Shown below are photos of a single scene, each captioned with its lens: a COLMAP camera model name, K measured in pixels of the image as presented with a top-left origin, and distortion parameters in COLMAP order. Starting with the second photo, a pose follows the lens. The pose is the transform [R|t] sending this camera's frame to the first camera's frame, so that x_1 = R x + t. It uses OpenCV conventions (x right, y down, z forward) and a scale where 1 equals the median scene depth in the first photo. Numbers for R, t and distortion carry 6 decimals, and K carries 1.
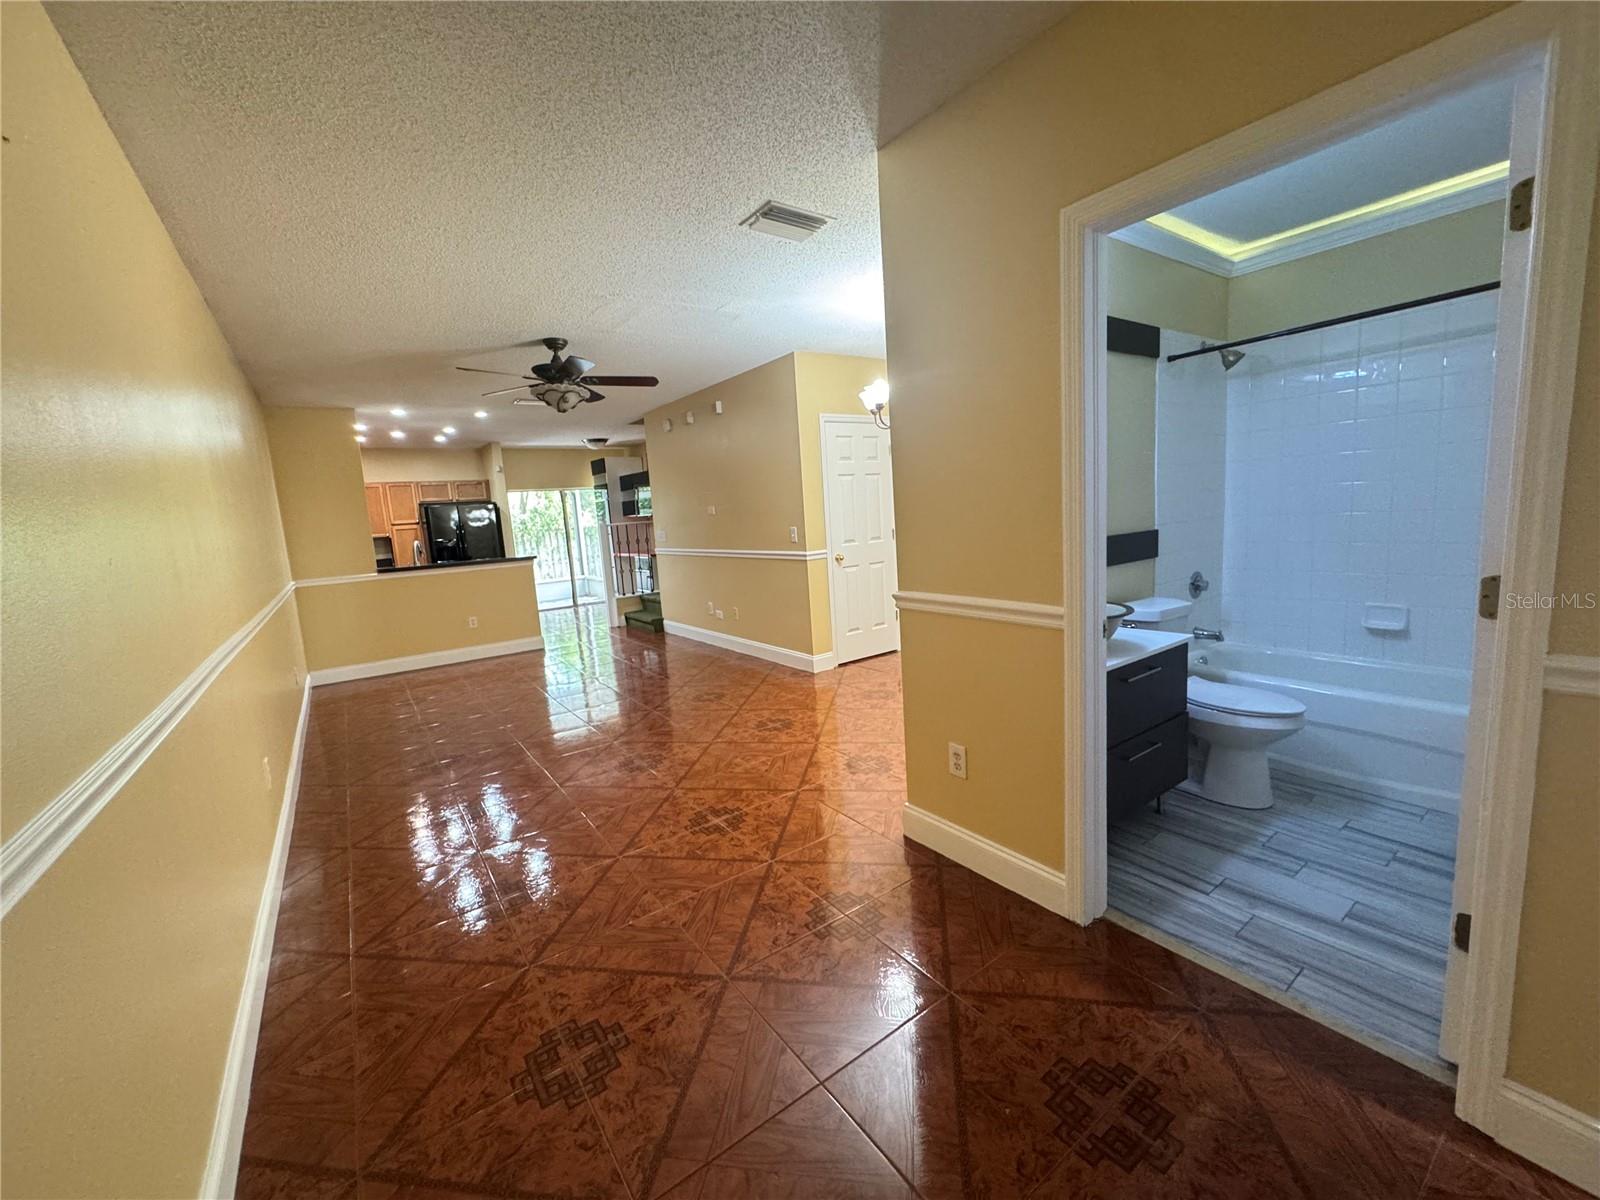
lens RADIAL K [[640.7, 0, 800.0], [0, 640.7, 600.0], [0, 0, 1]] dist [-0.000527, -0.000128]
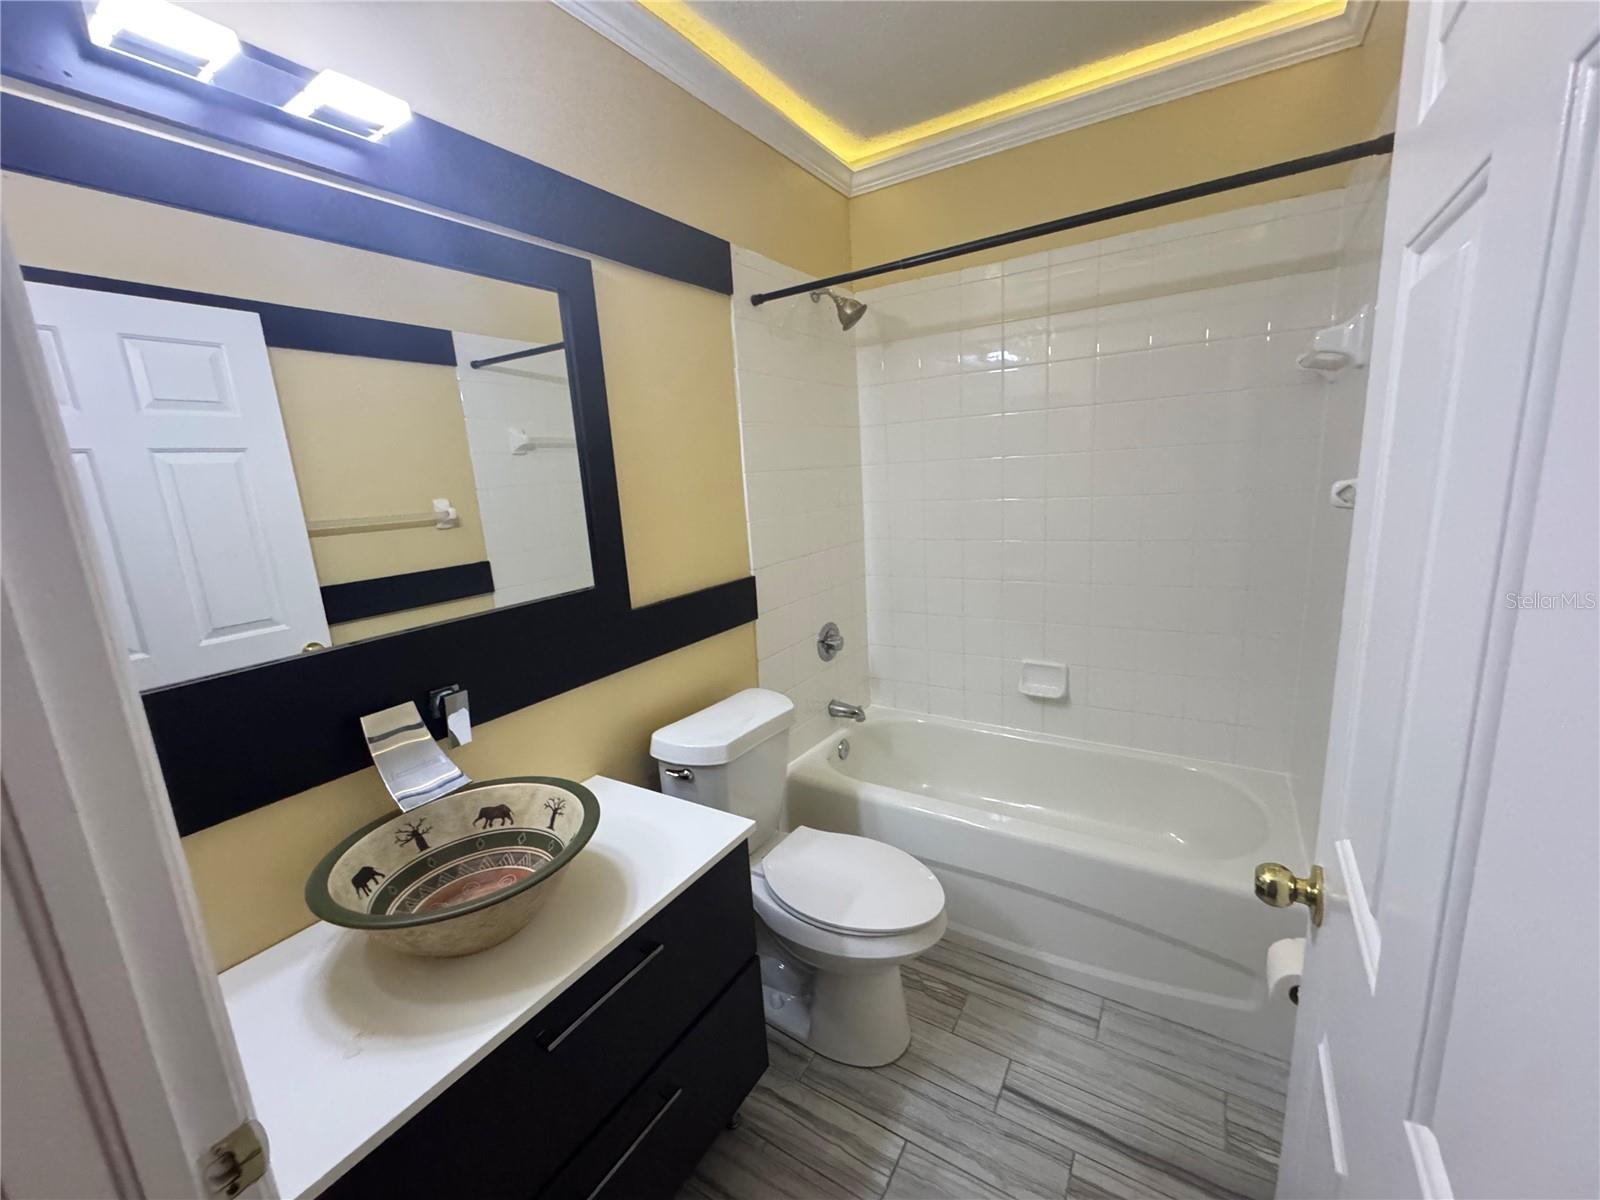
lens RADIAL K [[640.7, 0, 800.0], [0, 640.7, 600.0], [0, 0, 1]] dist [-0.000527, -0.000128]
pose [[0.927942, -0.065121, 0.366991, 0.366730], [0.050316, 0.997492, 0.049776, -0.115185], [-0.369312, -0.027724, 0.928892, 0.396773]]
